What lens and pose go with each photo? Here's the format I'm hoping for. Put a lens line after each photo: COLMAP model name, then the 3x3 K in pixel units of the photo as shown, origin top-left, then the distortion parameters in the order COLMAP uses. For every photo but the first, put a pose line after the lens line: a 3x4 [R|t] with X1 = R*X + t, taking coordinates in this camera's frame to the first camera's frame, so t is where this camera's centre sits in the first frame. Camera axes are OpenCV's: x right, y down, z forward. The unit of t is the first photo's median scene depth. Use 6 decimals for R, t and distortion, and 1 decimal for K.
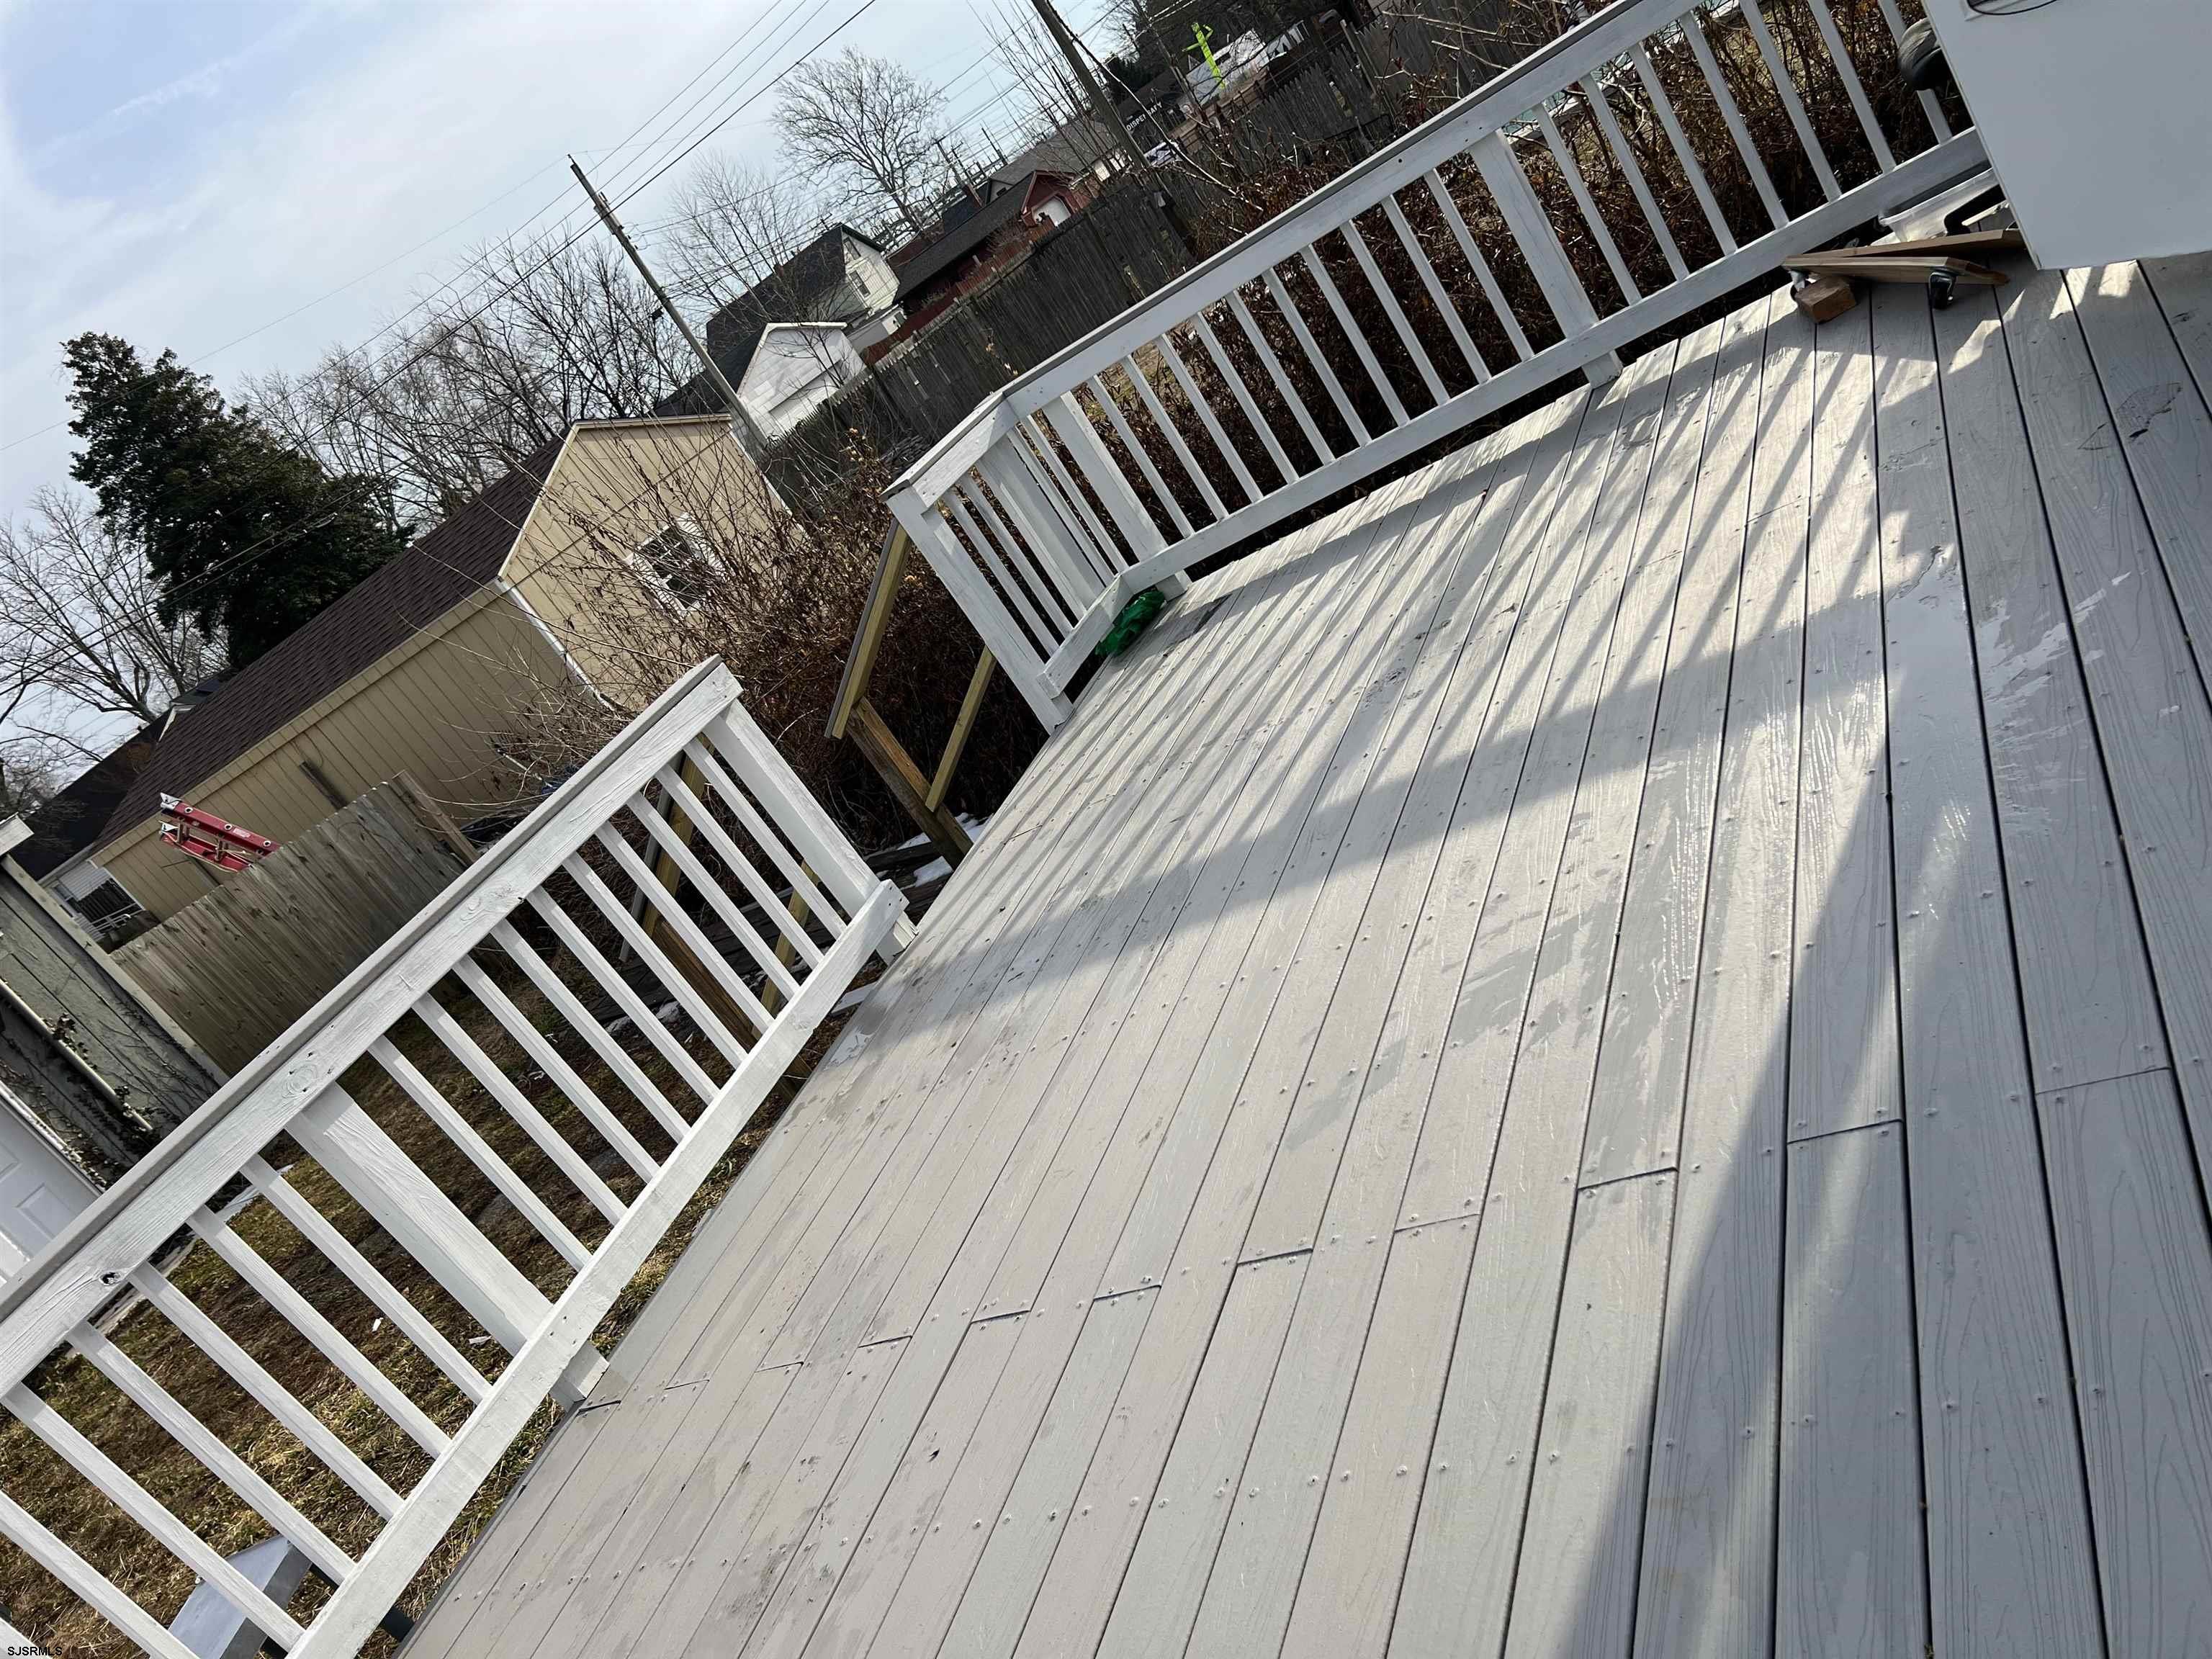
lens RADIAL K [[1656.4, 0, 1109.0], [0, 1656.4, 833.6], [0, 0, 1]] dist [0.007923, 0.000440]
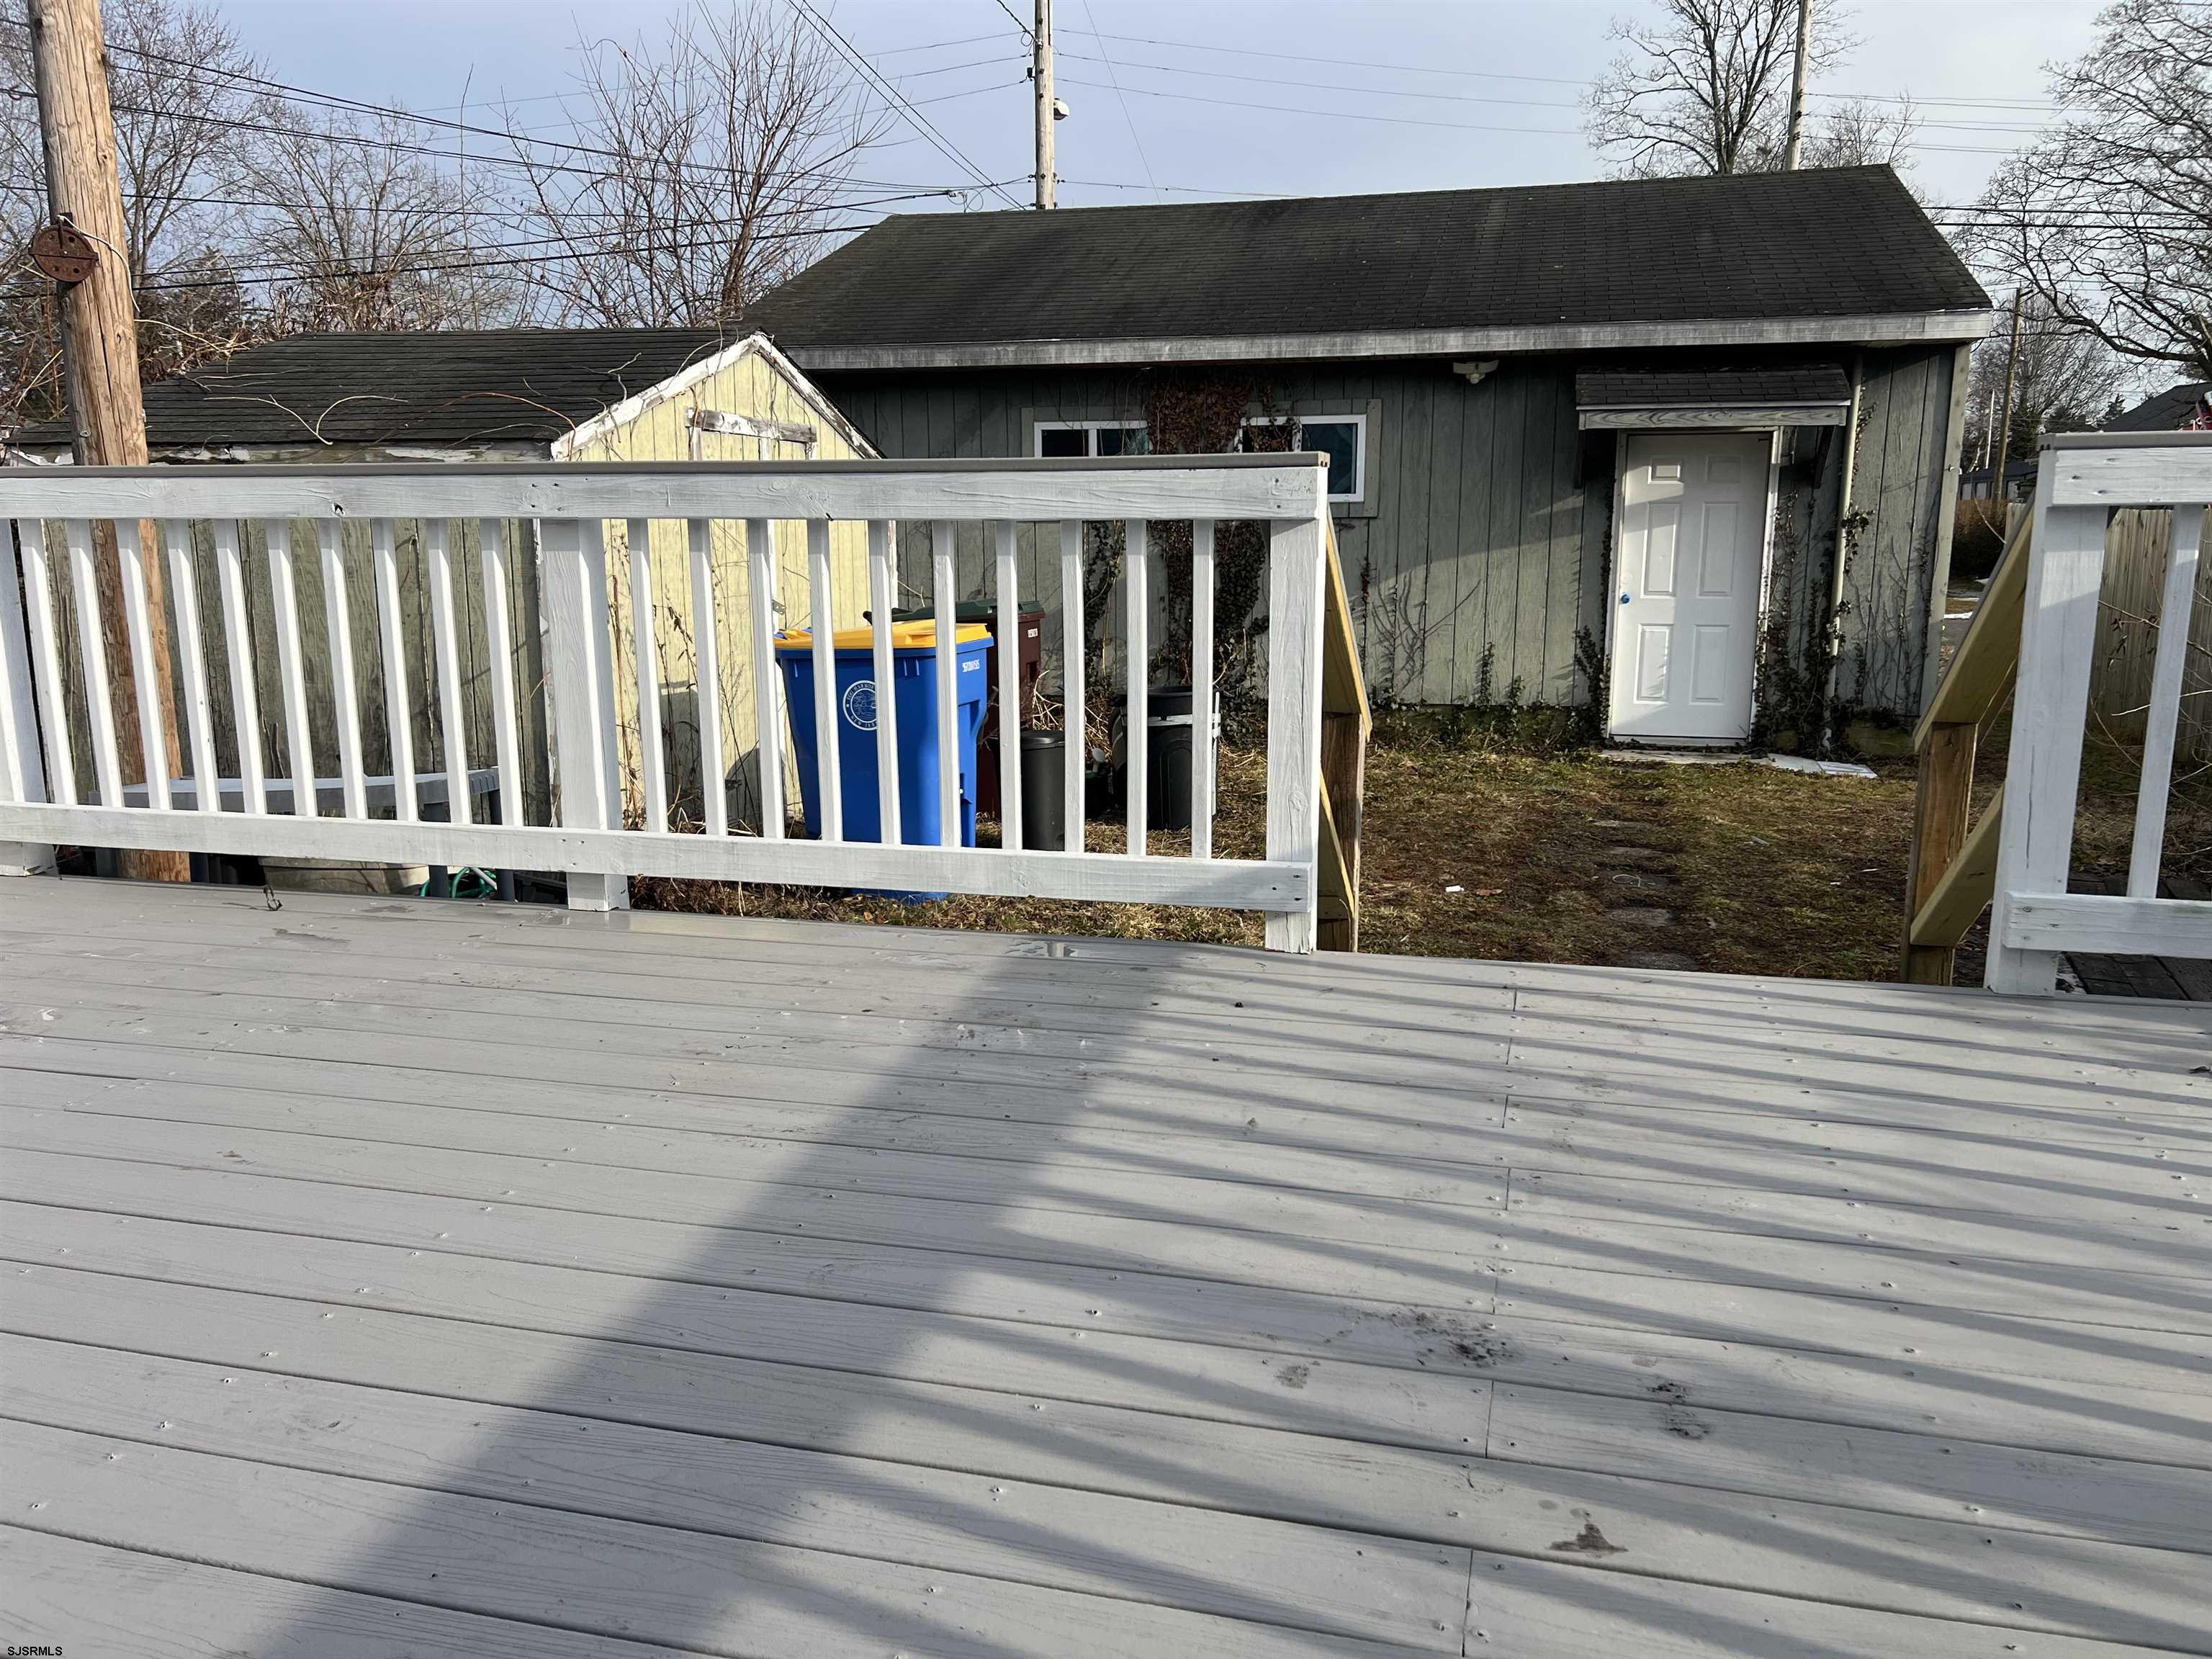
lens RADIAL K [[1656.4, 0, 1105.3], [0, 1656.4, 830.7], [0, 0, 1]] dist [0.007923, 0.000440]
pose [[0.130382, 0.701016, -0.701126, 0.354985], [-0.451927, 0.671446, 0.587301, -0.378337], [0.882475, 0.240284, 0.404352, 0.723354]]
